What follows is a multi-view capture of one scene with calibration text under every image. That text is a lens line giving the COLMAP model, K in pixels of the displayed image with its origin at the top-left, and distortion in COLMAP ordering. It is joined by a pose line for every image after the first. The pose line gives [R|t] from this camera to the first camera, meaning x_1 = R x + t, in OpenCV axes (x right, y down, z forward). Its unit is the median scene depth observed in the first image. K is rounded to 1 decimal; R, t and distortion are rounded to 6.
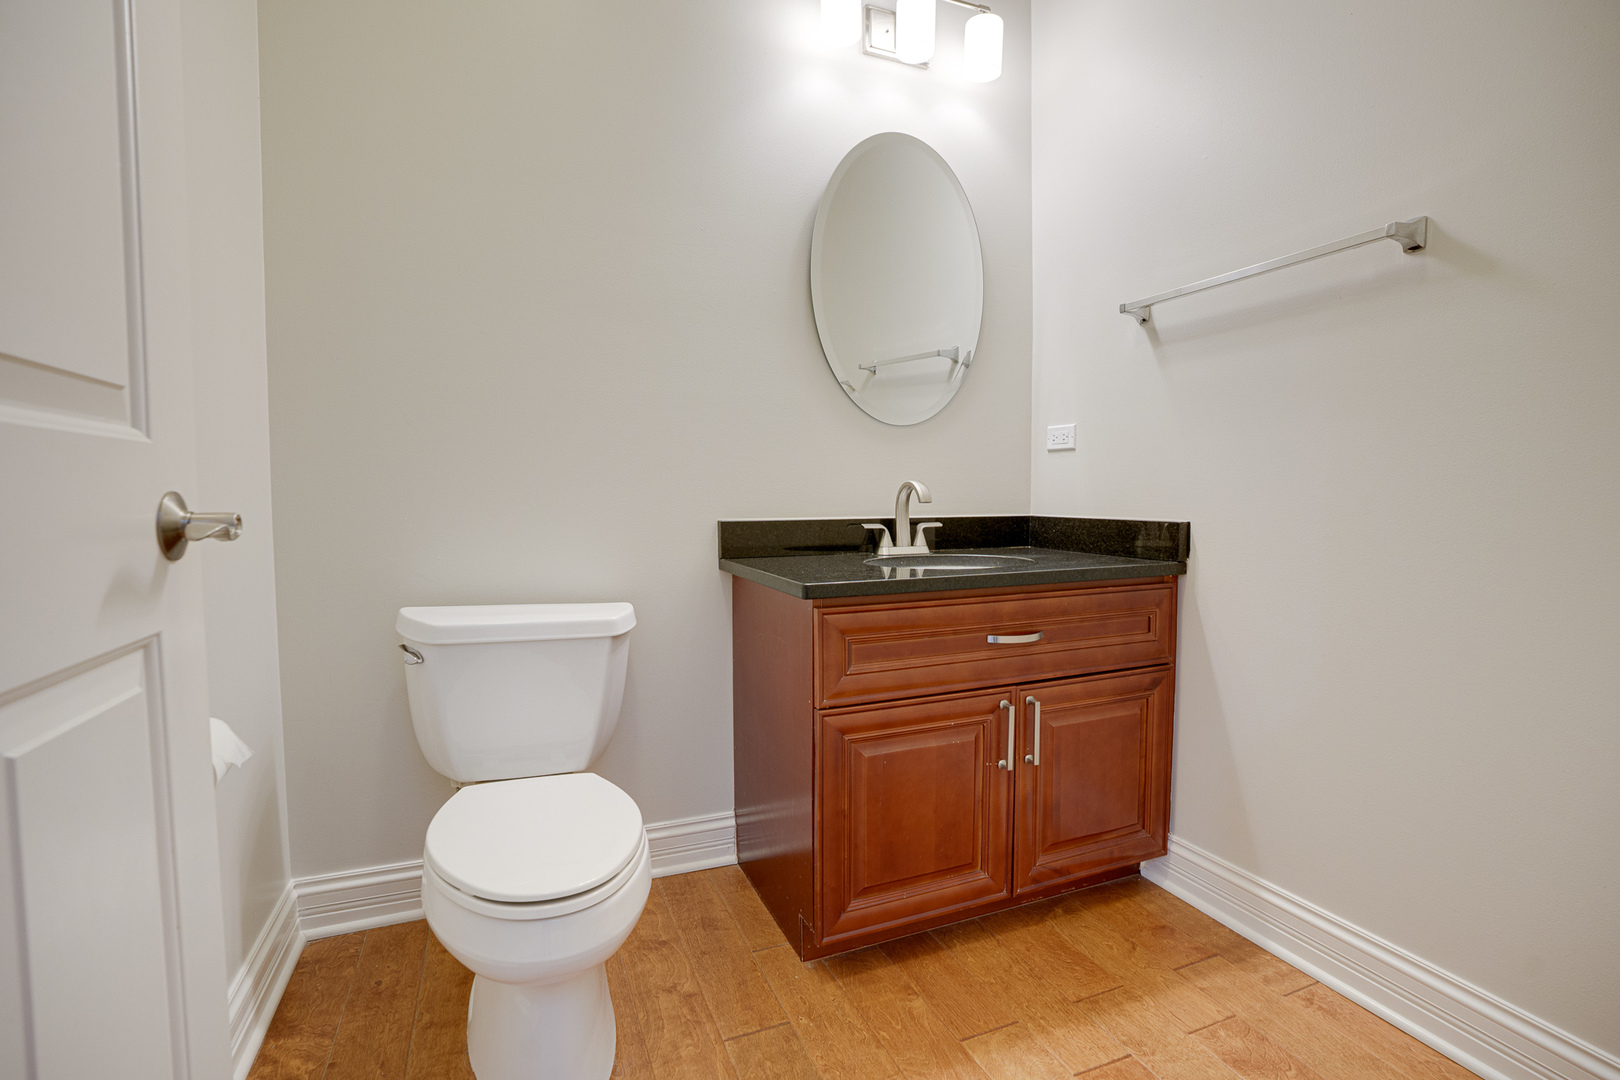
lens RADIAL K [[777.3, 0, 810.0], [0, 777.3, 540.0], [0, 0, 1]] dist [-0.076258, 0.023420]
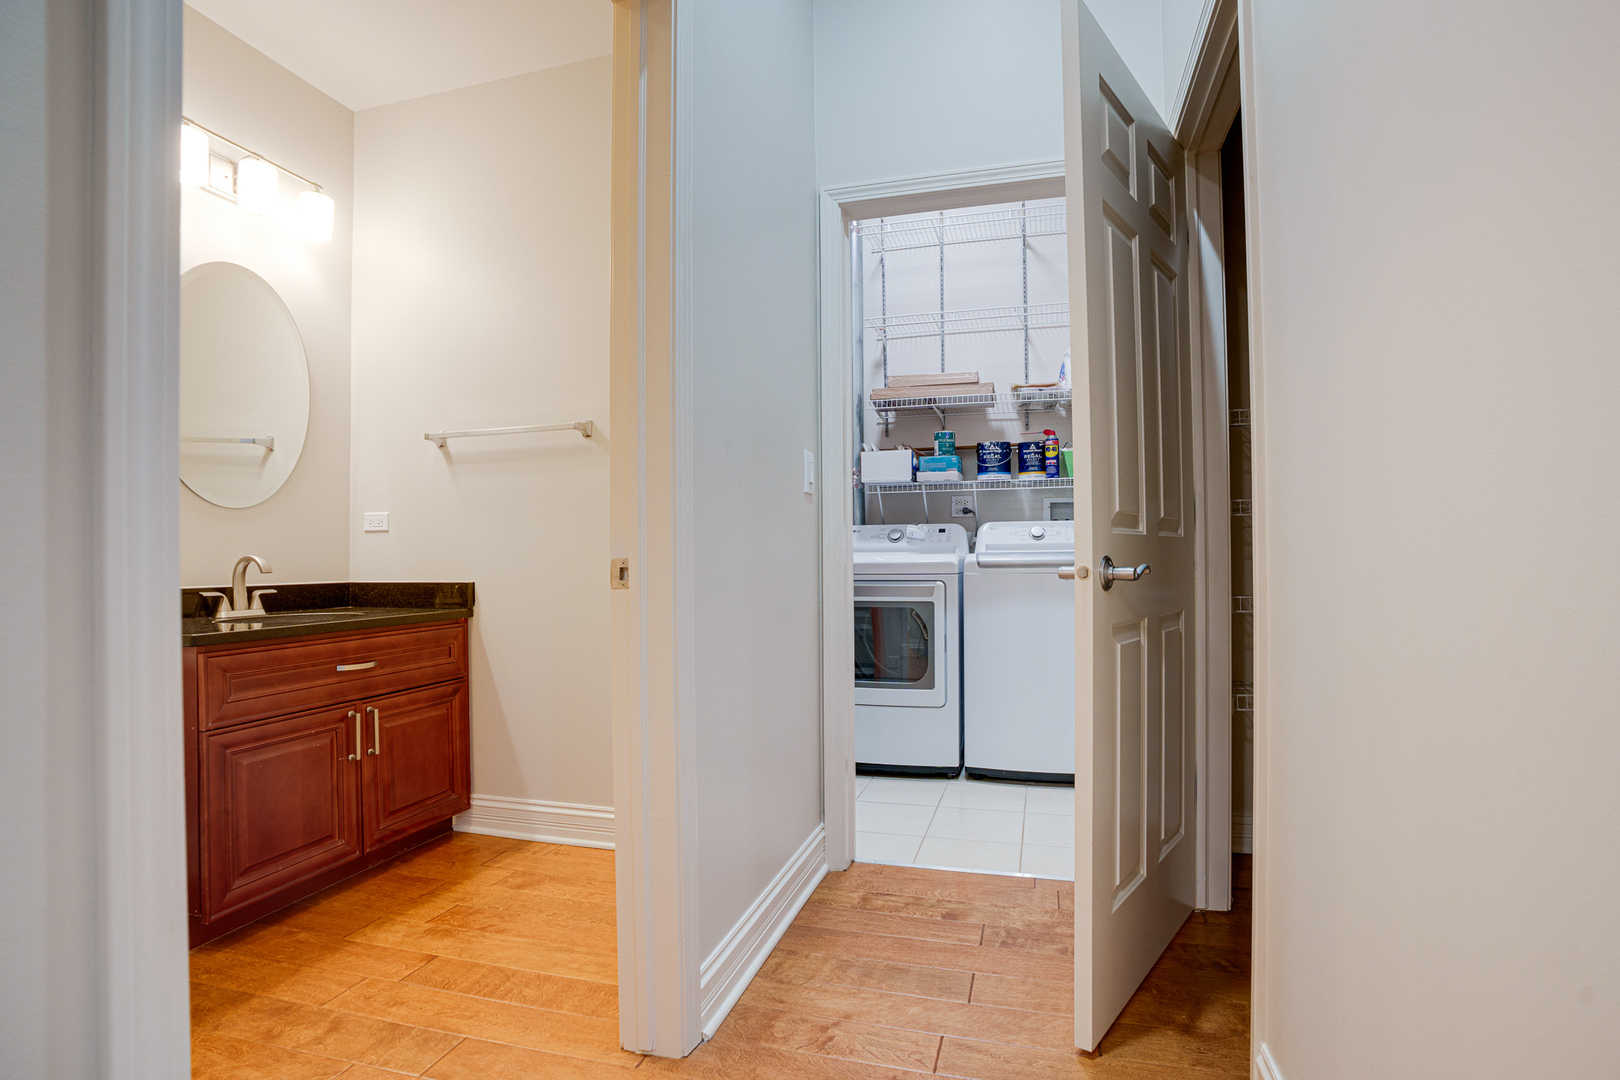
lens RADIAL K [[830.5, 0, 810.4], [0, 830.5, 546.8], [0, 0, 1]] dist [-0.065311, 0.036199]
pose [[0.657721, 0.008095, 0.753218, -0.307762], [0.054031, 0.996859, -0.057895, 0.039044], [-0.751321, 0.078776, 0.655218, -0.603081]]
